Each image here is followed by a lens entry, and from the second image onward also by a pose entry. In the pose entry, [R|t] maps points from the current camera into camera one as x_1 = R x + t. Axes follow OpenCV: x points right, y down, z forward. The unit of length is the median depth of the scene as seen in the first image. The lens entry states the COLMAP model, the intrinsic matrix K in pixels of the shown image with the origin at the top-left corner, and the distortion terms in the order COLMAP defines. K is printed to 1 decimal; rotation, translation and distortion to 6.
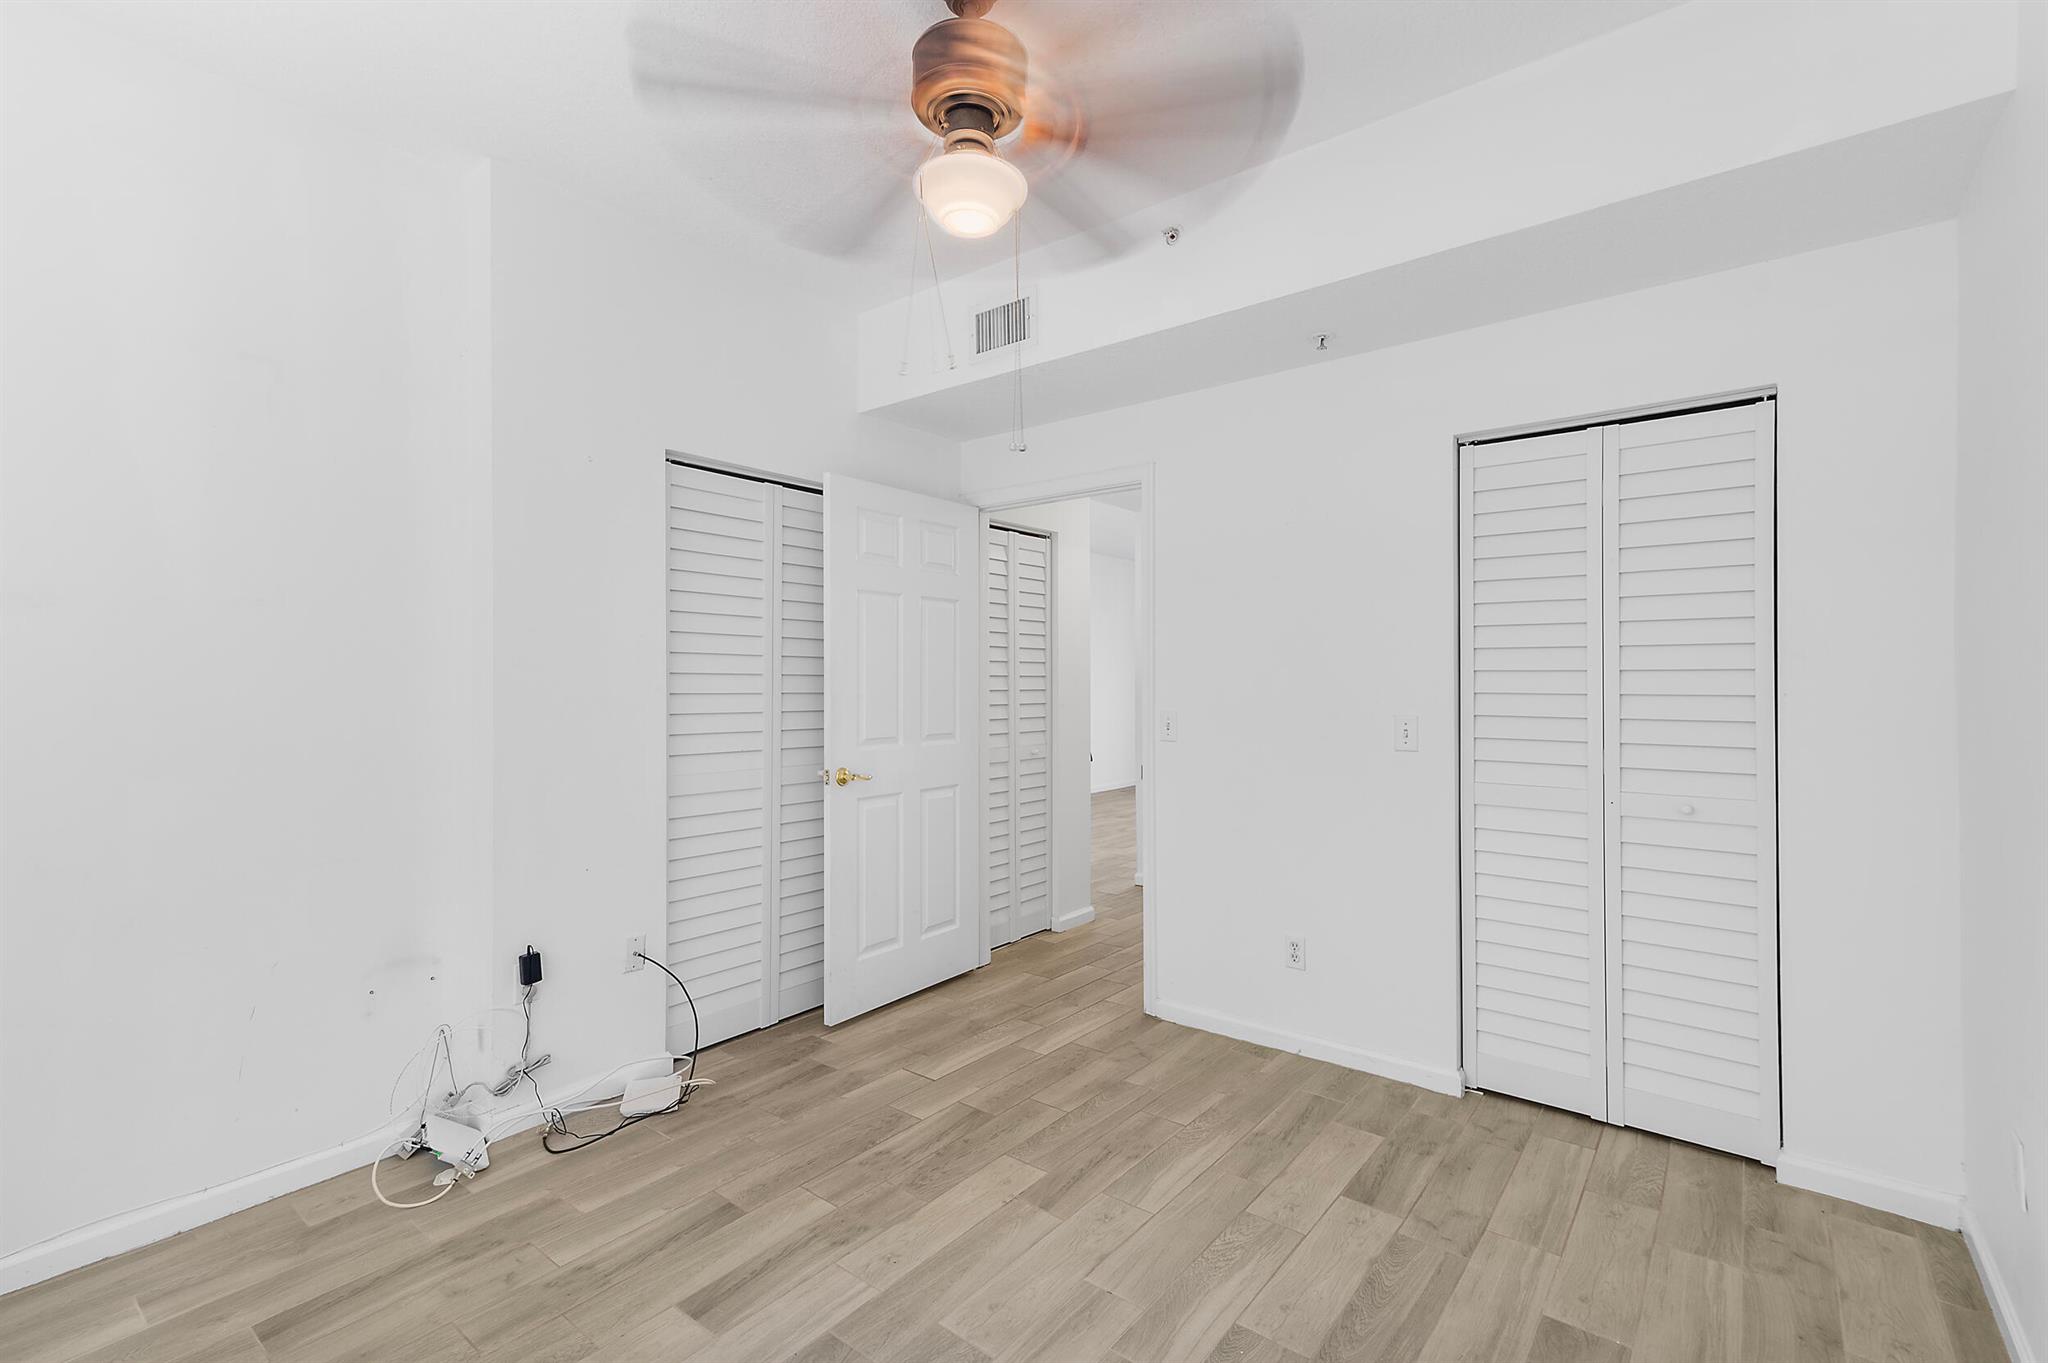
lens RADIAL K [[928.4, 0, 1021.8], [0, 928.4, 690.5], [0, 0, 1]] dist [0.020866, -0.002508]
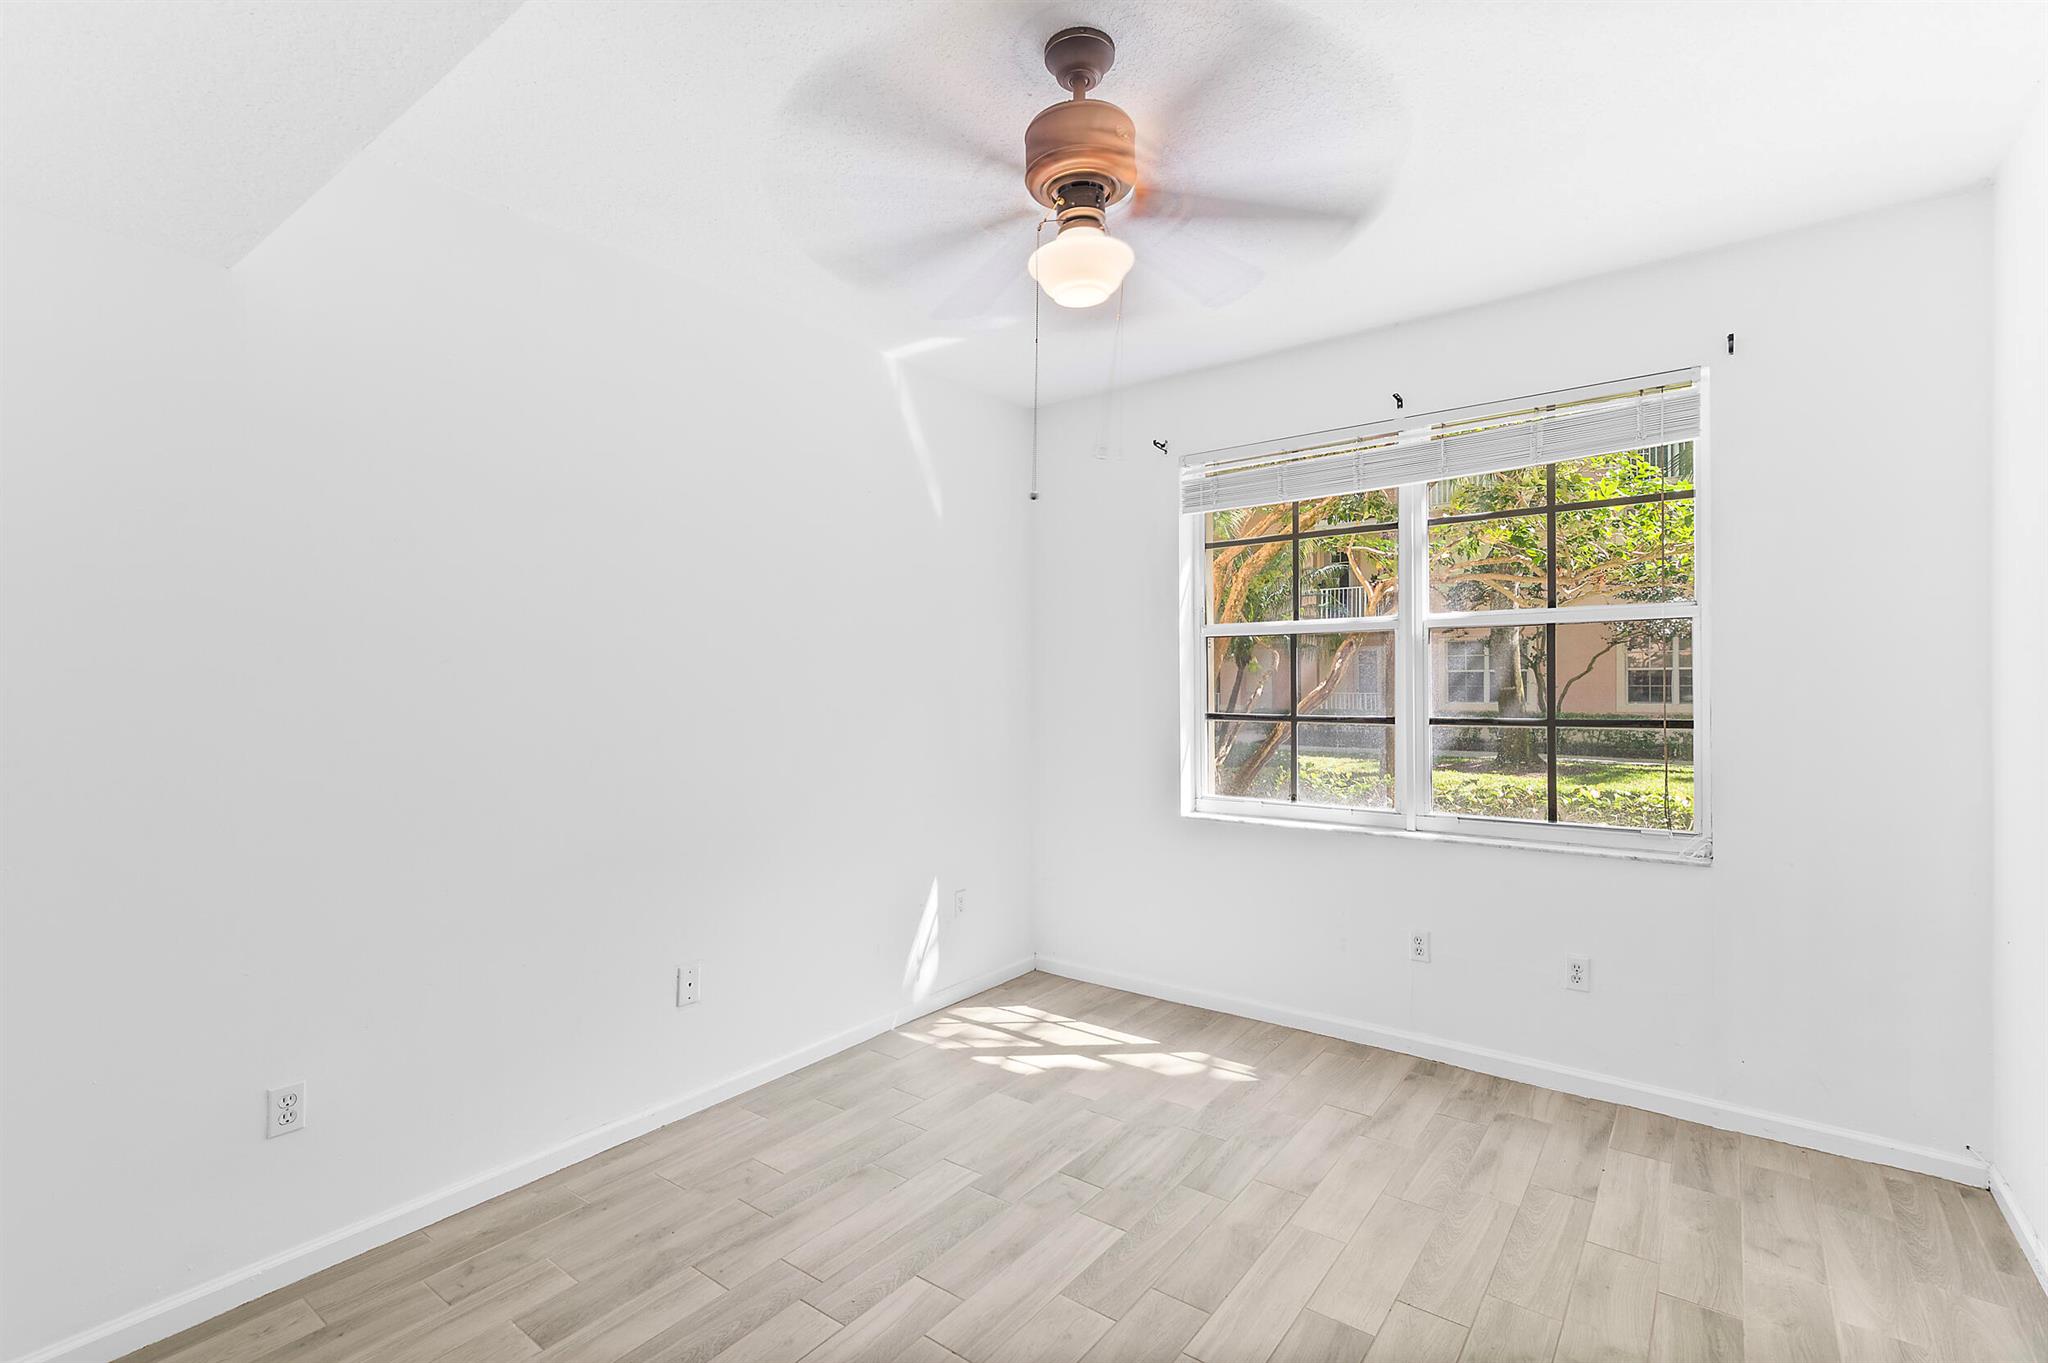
lens RADIAL K [[928.4, 0, 1021.8], [0, 928.4, 690.5], [0, 0, 1]] dist [0.020866, -0.002508]
pose [[-0.999729, 0.007203, -0.022128, 0.034079], [0.006773, 0.999788, 0.019443, -0.069795], [0.022263, 0.019288, -0.999566, 1.606178]]
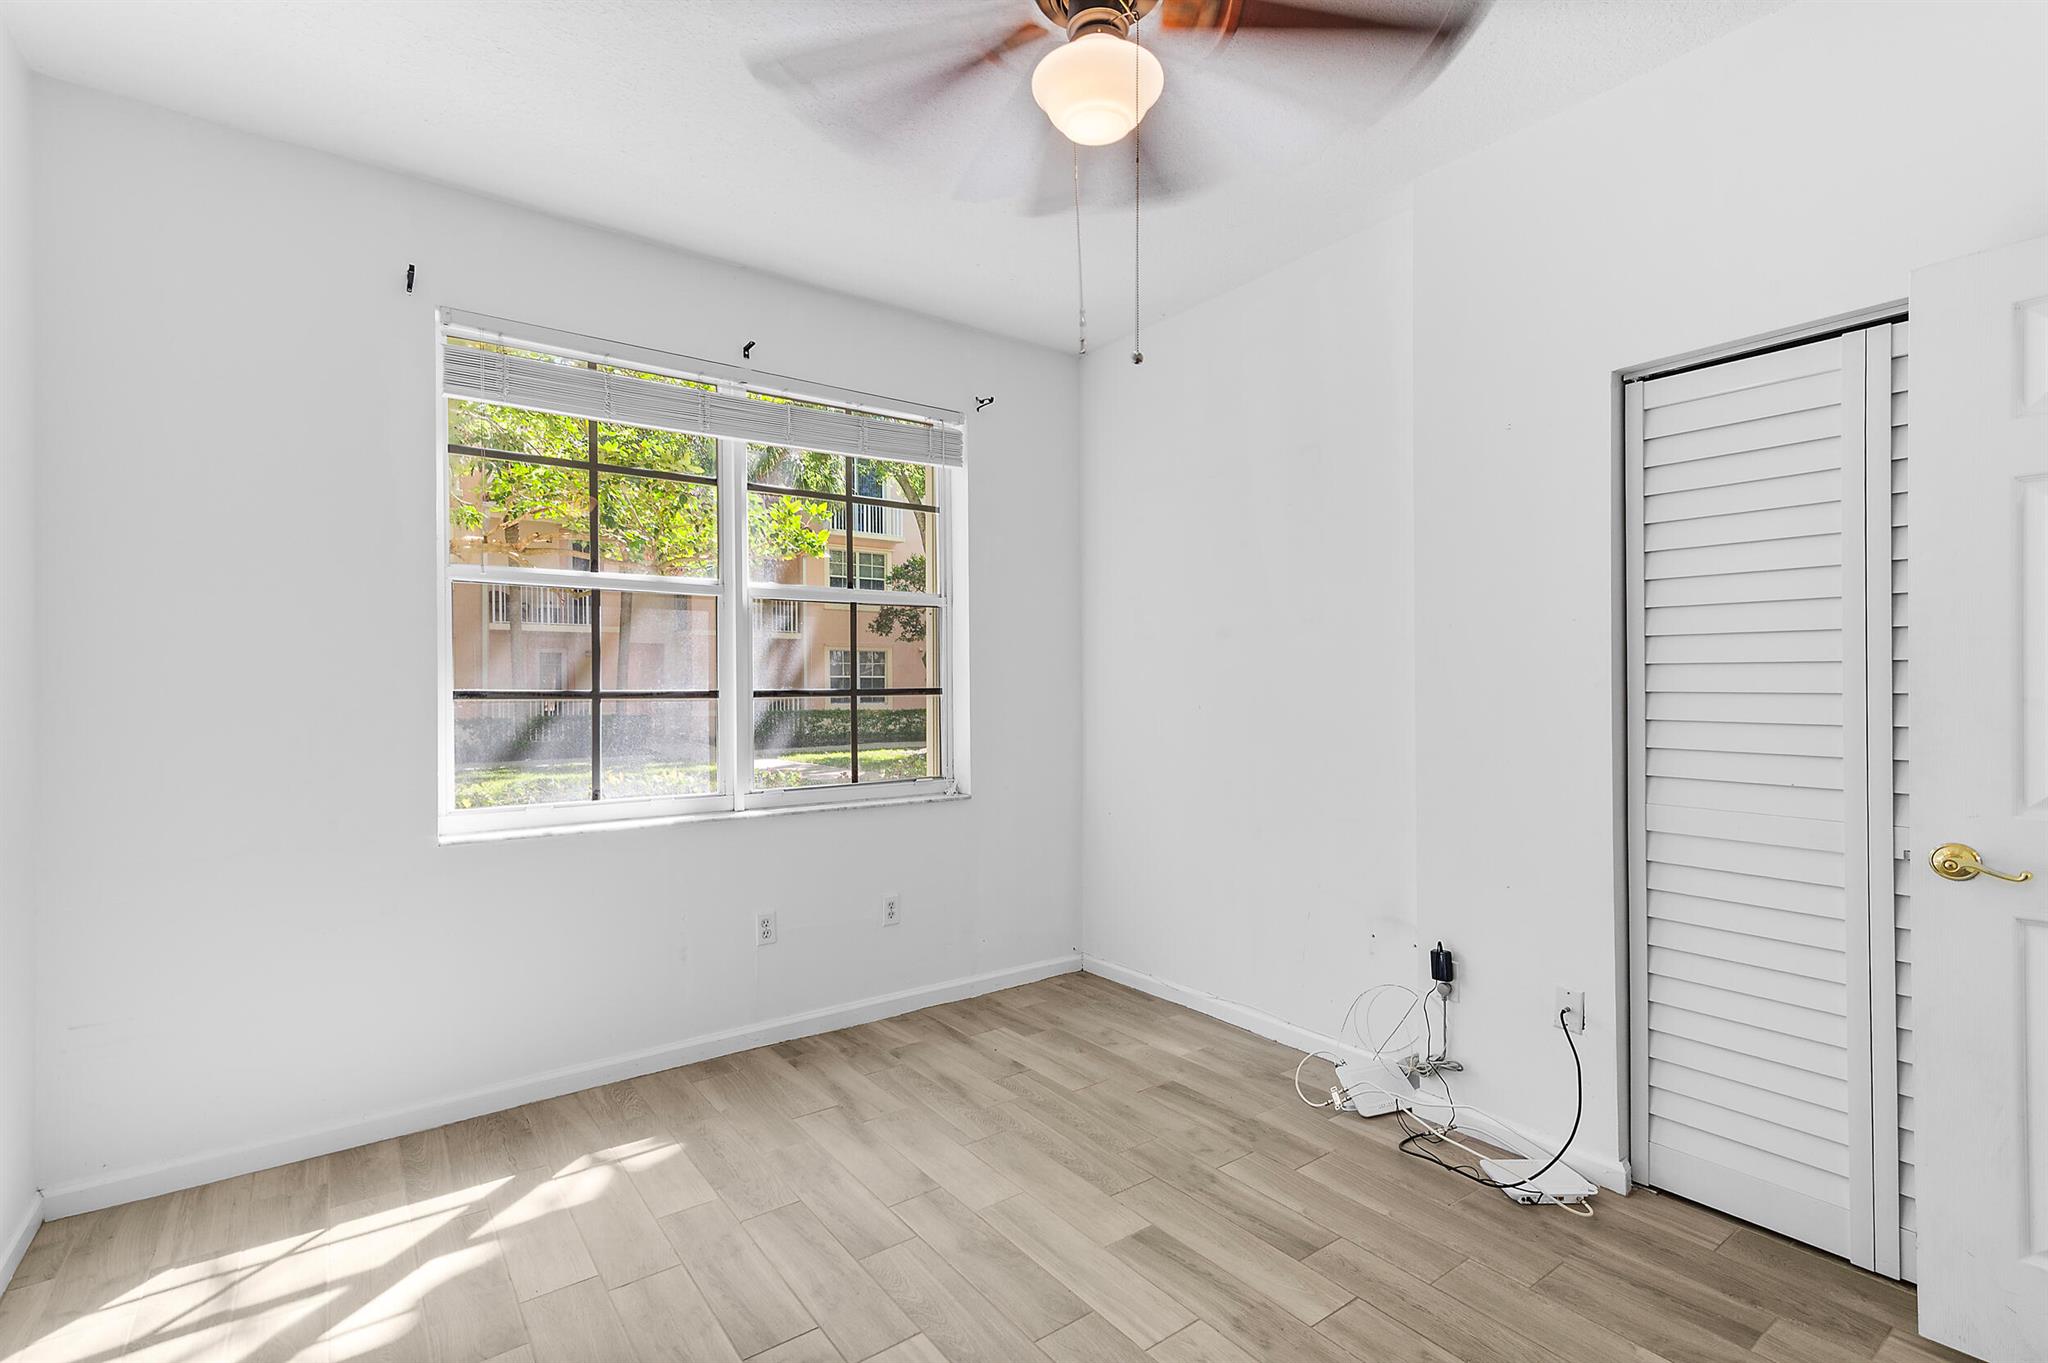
lens RADIAL K [[928.4, 0, 1021.8], [0, 928.4, 690.5], [0, 0, 1]] dist [0.020866, -0.002508]
pose [[-0.268111, 0.003261, -0.963382, 0.610577], [-0.003765, 0.999983, 0.004433, -0.000417], [0.963381, 0.004816, -0.268094, 0.912056]]
